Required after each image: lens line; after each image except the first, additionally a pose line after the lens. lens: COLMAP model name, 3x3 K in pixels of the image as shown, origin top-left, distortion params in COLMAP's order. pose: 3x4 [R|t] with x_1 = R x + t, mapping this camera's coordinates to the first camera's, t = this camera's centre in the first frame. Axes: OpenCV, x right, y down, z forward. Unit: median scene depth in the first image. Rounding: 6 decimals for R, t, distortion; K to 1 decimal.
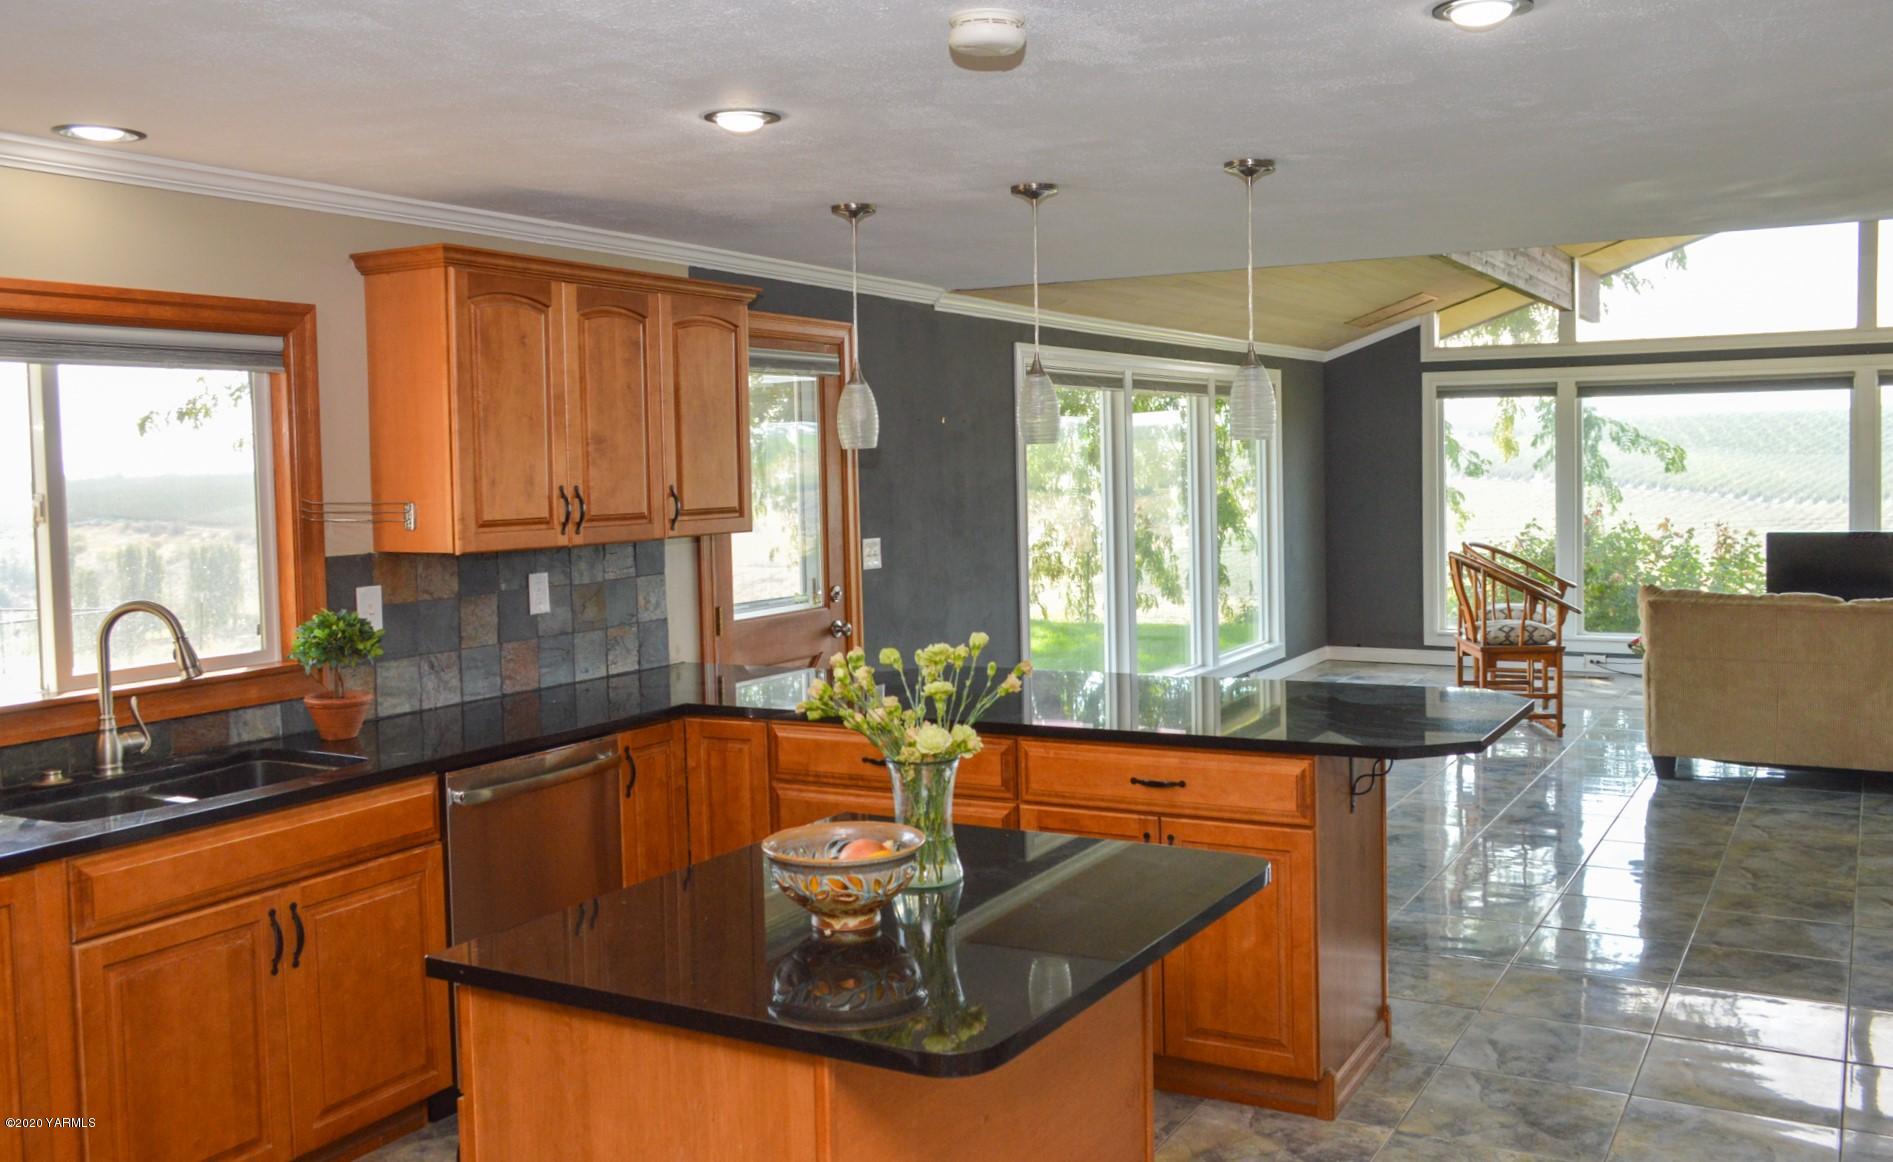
lens RADIAL K [[1657.8, 0, 947.5], [0, 1657.8, 531.8], [0, 0, 1]] dist [-0.003162, 0.006092]
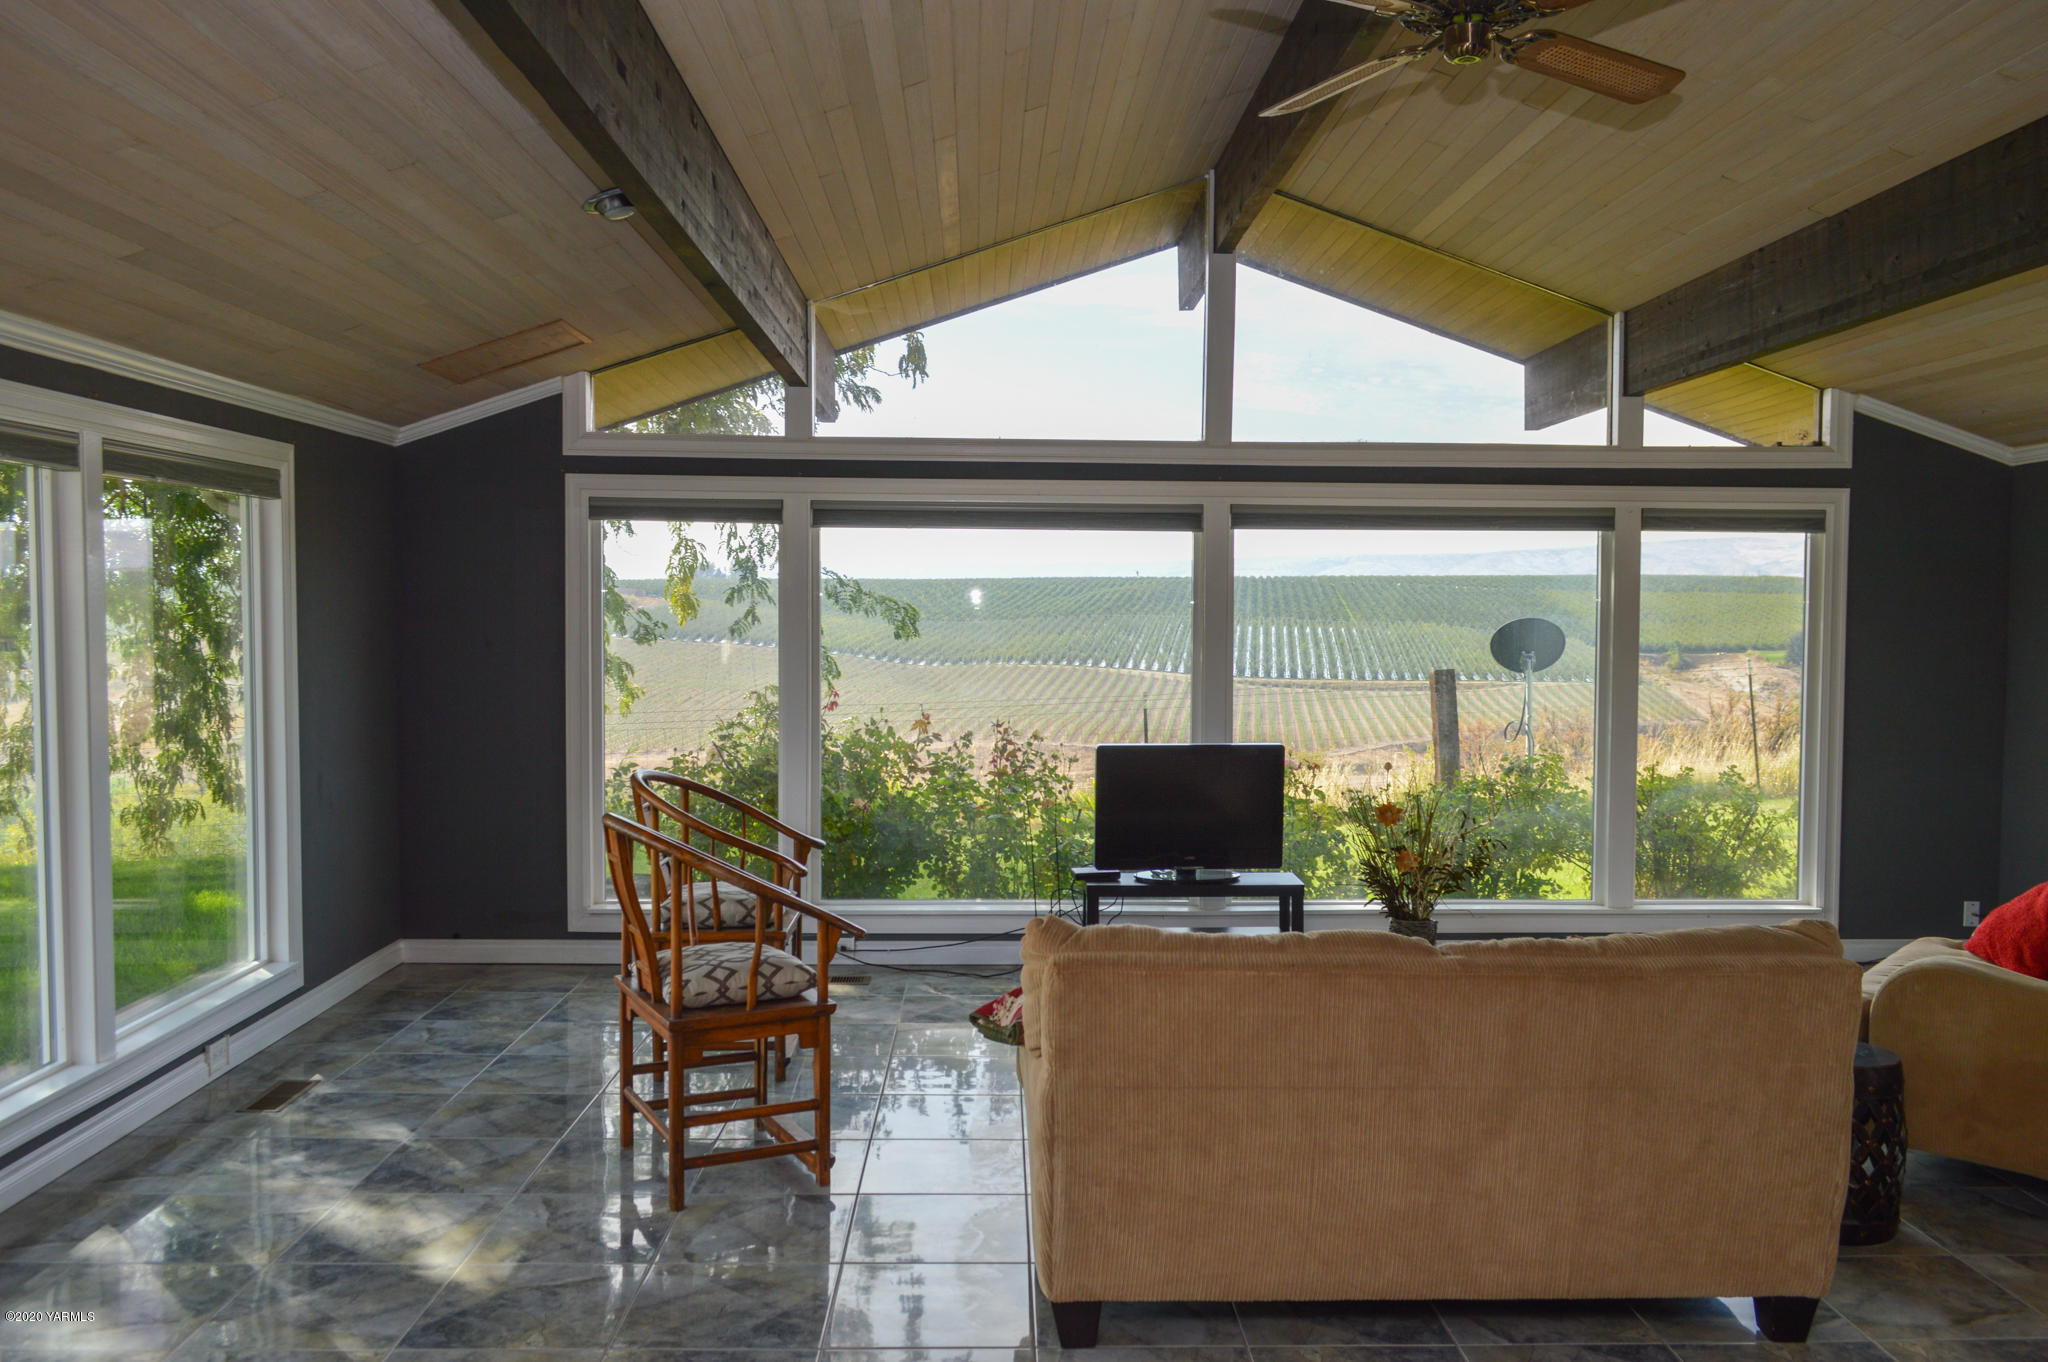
lens RADIAL K [[1566.5, 0, 1024.0], [0, 1566.5, 681.0], [0, 0, 1]] dist [-0.012199, 0.008521]
pose [[0.853706, 0.002271, 0.520751, 0.139571], [-0.001051, 0.999996, -0.002638, -0.021061], [-0.520755, 0.001704, 0.853705, 0.450627]]
